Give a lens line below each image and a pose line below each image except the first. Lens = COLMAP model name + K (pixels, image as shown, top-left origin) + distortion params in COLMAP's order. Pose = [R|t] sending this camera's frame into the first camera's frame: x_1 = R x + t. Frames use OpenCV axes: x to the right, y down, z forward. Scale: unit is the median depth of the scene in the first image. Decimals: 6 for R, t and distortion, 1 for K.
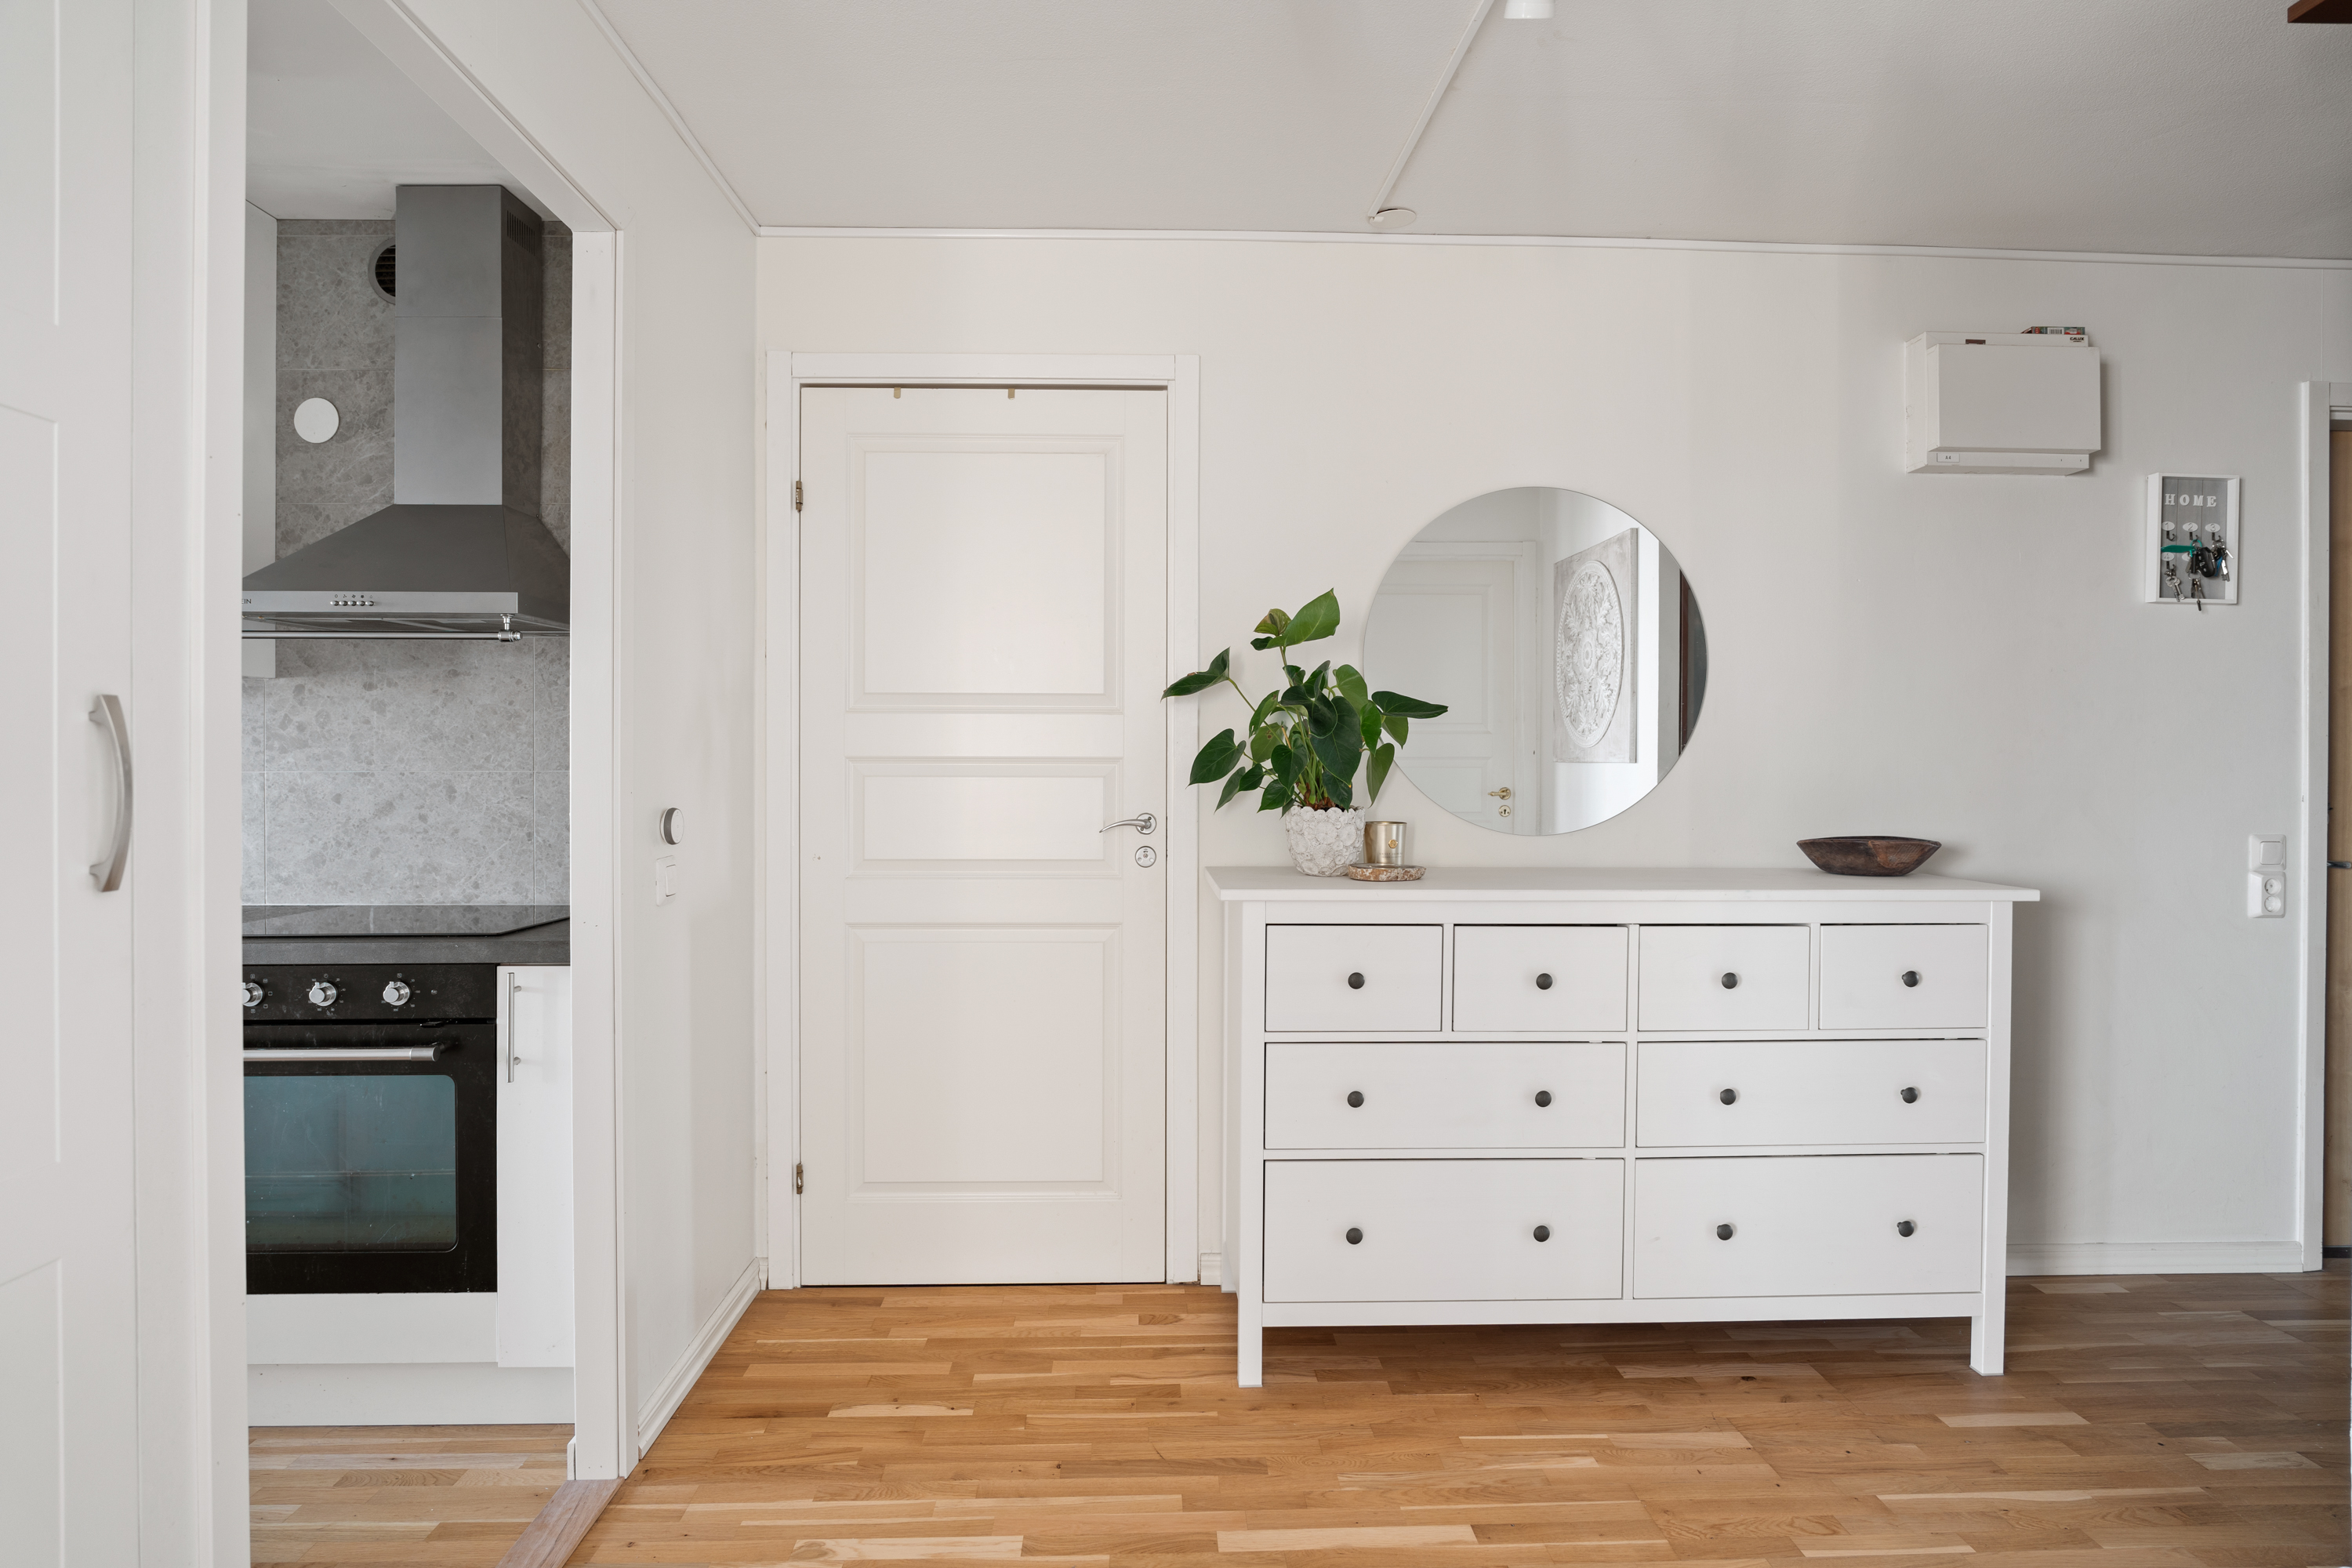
lens RADIAL K [[1370.3, 0, 1176.7], [0, 1370.3, 782.8], [0, 0, 1]] dist [-0.003063, -0.000121]
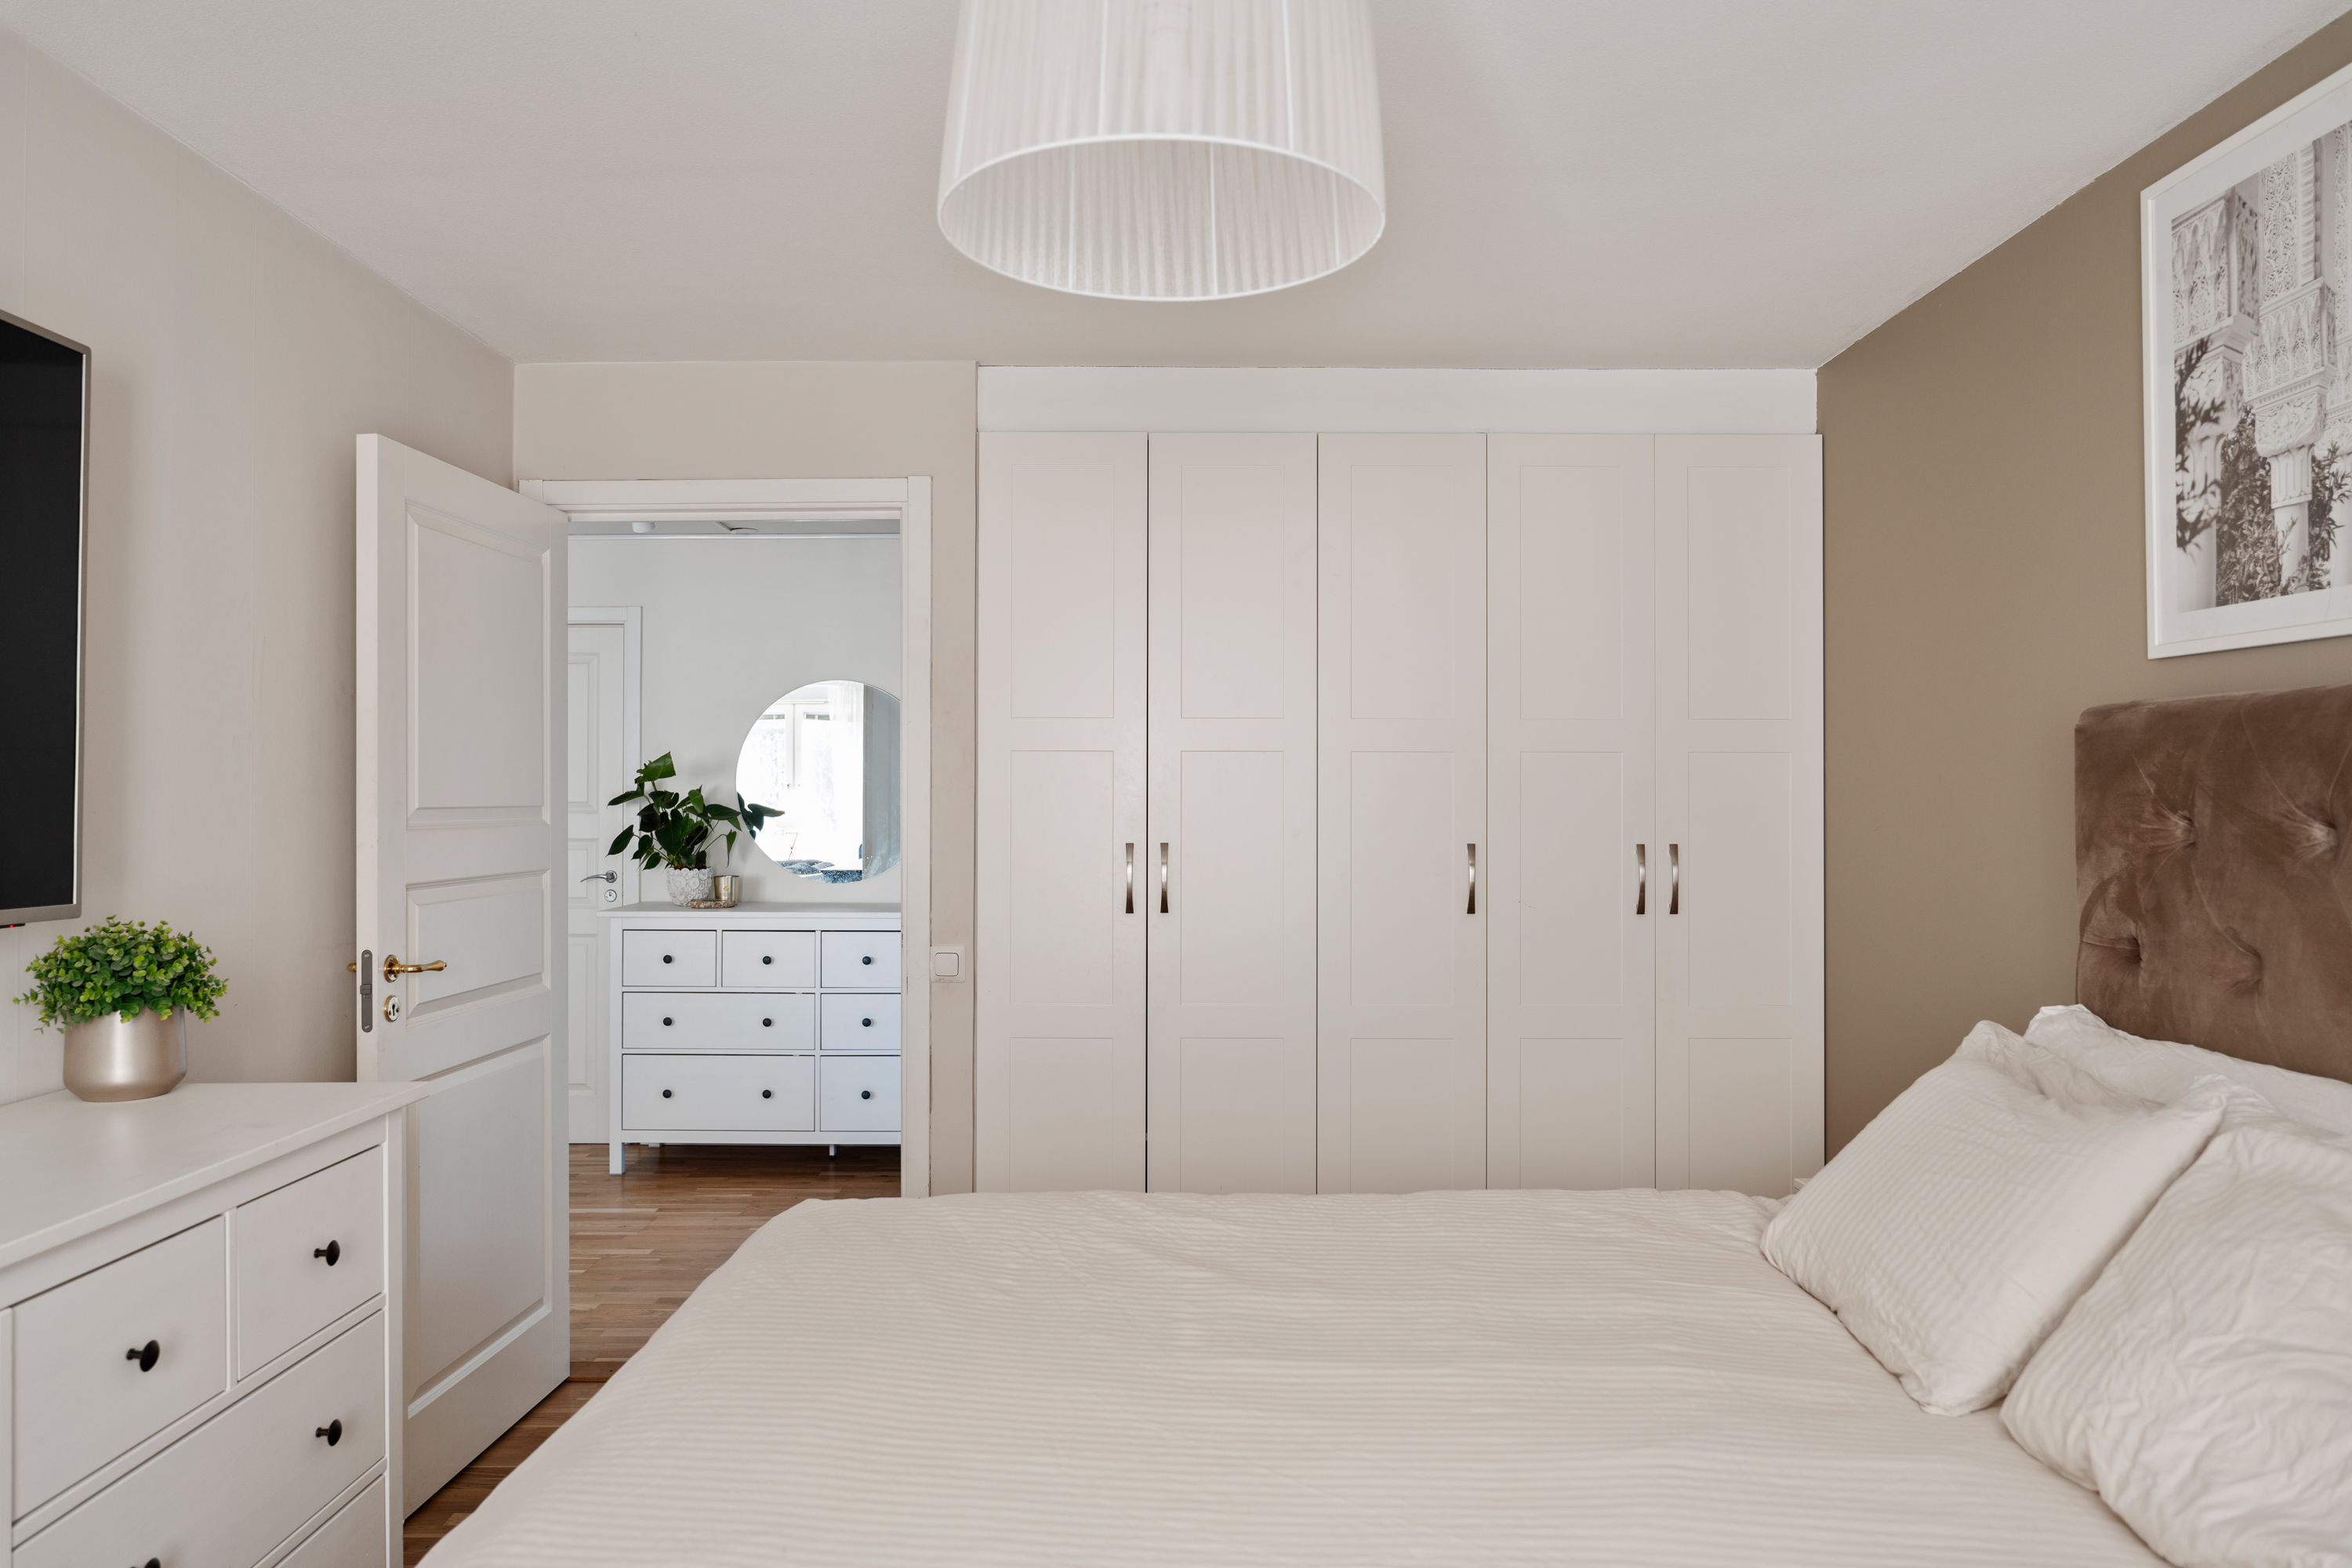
lens RADIAL K [[1593.8, 0, 1177.4], [0, 1593.8, 786.5], [0, 0, 1]] dist [-0.005120, 0.006291]
pose [[0.998298, -0.004243, -0.058163, 0.951567], [0.002833, 0.999701, -0.024297, -0.039562], [0.058248, 0.024091, 0.998011, -1.157524]]
